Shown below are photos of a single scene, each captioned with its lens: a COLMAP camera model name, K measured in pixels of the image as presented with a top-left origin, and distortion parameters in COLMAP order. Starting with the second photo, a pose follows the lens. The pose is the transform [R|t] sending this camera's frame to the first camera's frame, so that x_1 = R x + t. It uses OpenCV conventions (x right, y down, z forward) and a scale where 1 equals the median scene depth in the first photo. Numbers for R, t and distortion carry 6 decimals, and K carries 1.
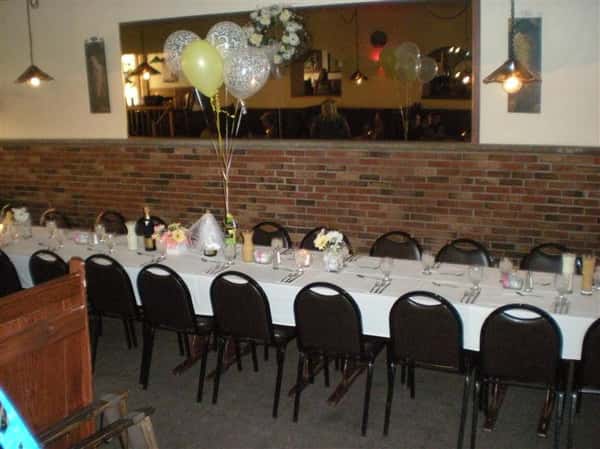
lens RADIAL K [[675.6, 0, 298.5], [0, 675.6, 222.5], [0, 0, 1]] dist [-0.139442, 0.000000]
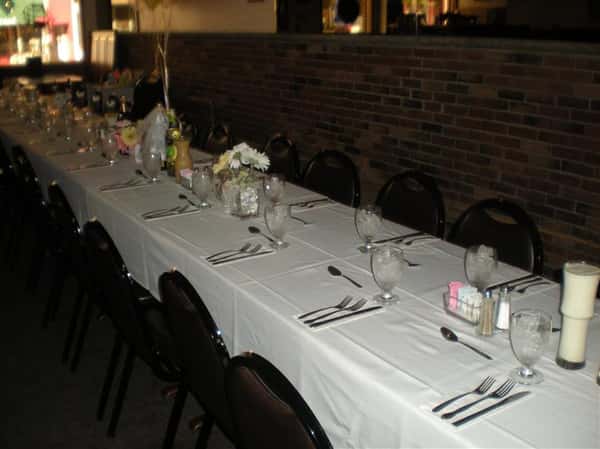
lens RADIAL K [[675.6, 0, 302.0], [0, 675.6, 223.8], [0, 0, 1]] dist [-0.139442, 0.000000]
pose [[0.845354, 0.173223, -0.505341, 0.260938], [-0.127294, 0.984037, 0.124370, -0.001047], [0.518818, -0.040810, 0.853910, 0.348893]]
